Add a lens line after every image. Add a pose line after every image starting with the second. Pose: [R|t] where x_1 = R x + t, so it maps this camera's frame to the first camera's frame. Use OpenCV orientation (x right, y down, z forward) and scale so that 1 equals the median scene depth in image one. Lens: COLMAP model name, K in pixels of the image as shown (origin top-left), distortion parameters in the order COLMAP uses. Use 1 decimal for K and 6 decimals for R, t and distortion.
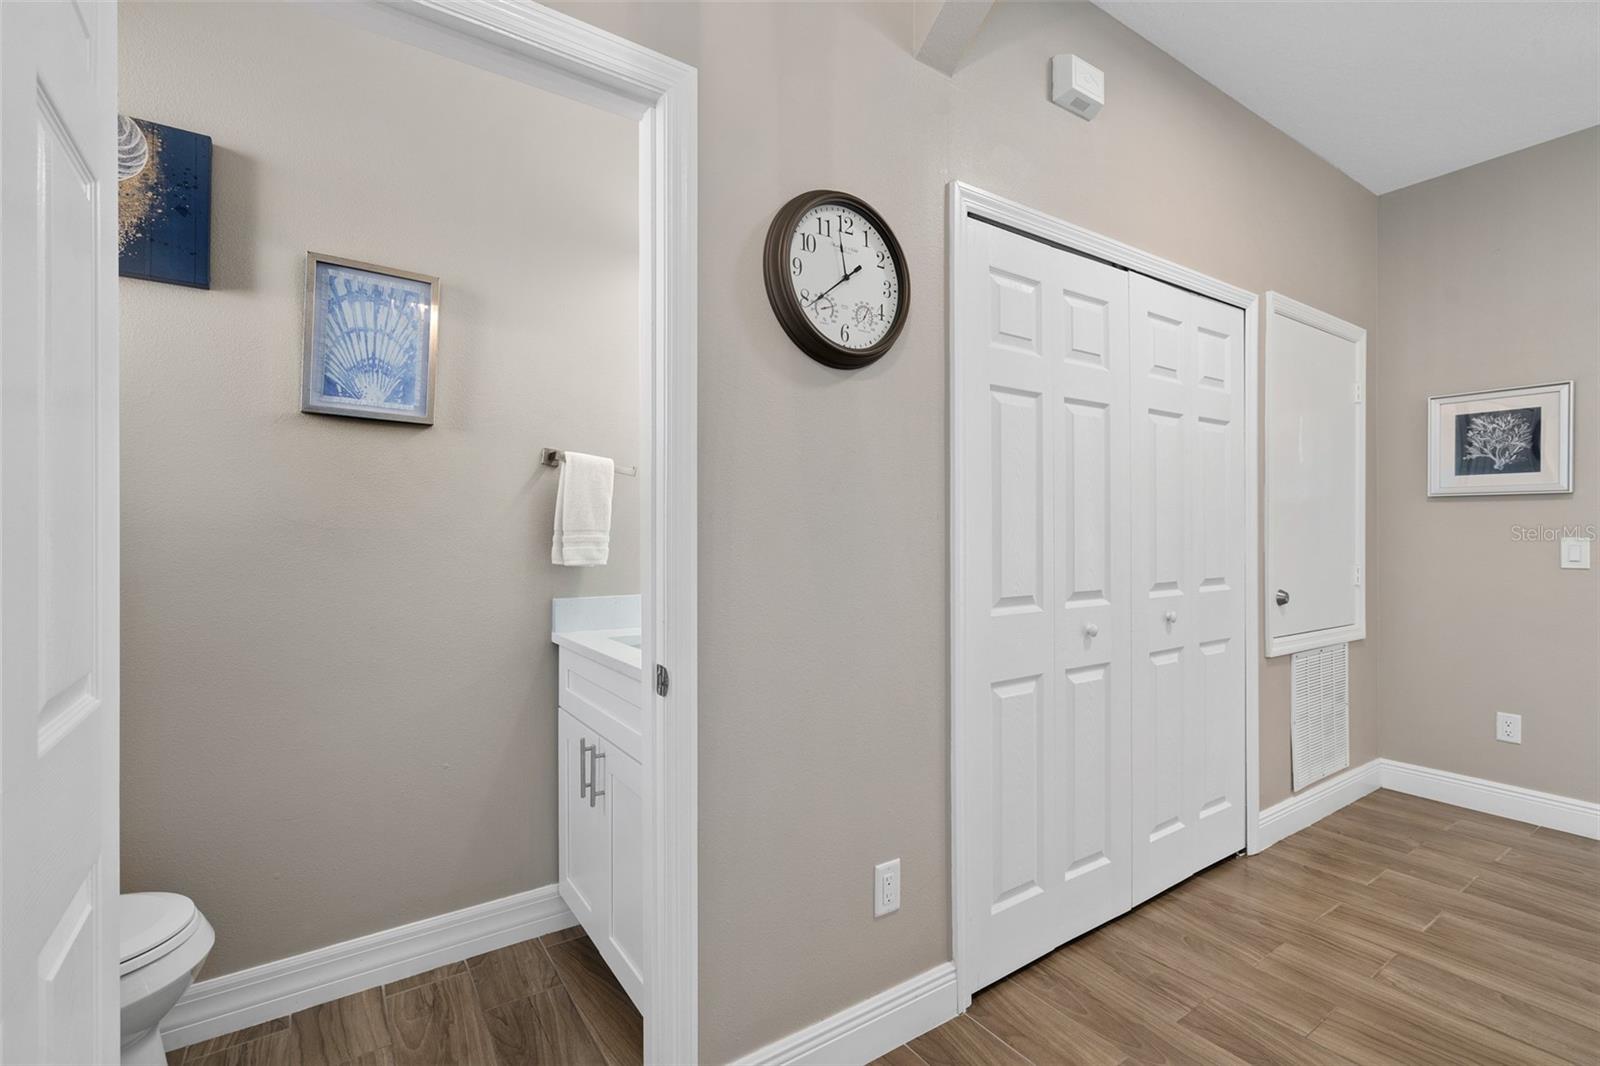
lens RADIAL K [[733.6, 0, 795.9], [0, 733.6, 532.5], [0, 0, 1]] dist [-0.003125, 0.000743]
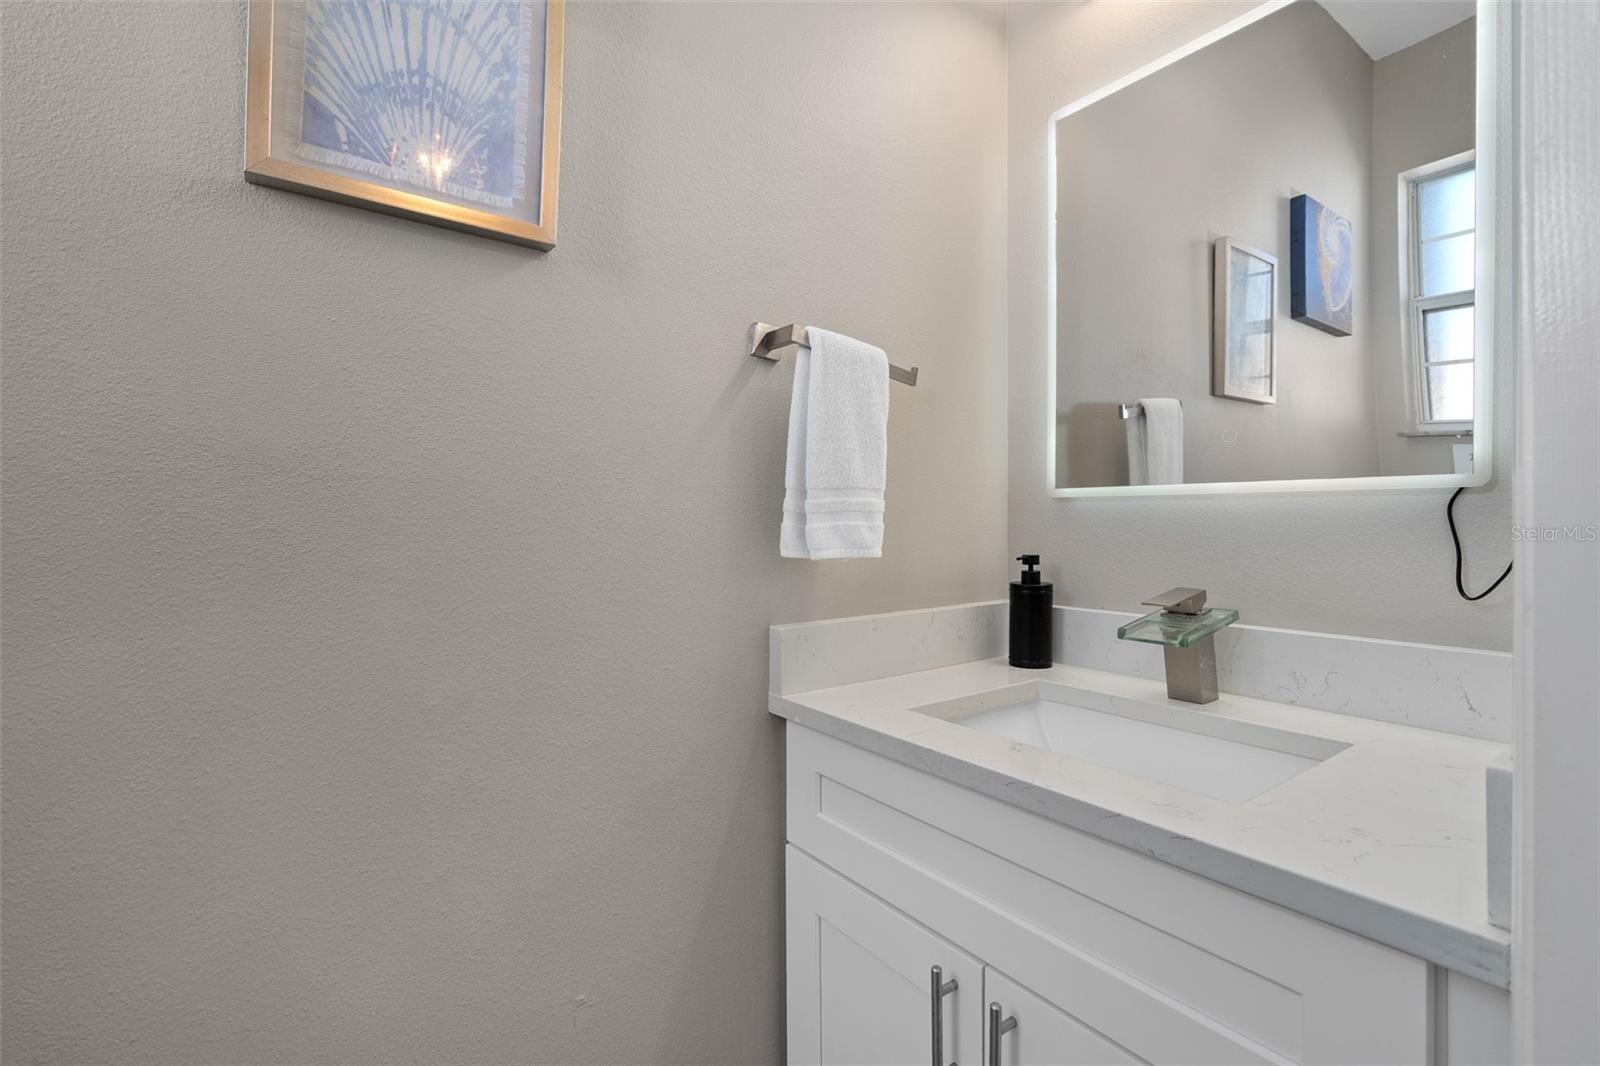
lens RADIAL K [[733.6, 0, 798.0], [0, 733.6, 521.1], [0, 0, 1]] dist [-0.003125, 0.000743]
pose [[0.998848, -0.003961, 0.047816, -0.373525], [0.003482, 0.999943, 0.010091, 0.015298], [-0.047853, -0.009913, 0.998805, 0.554860]]
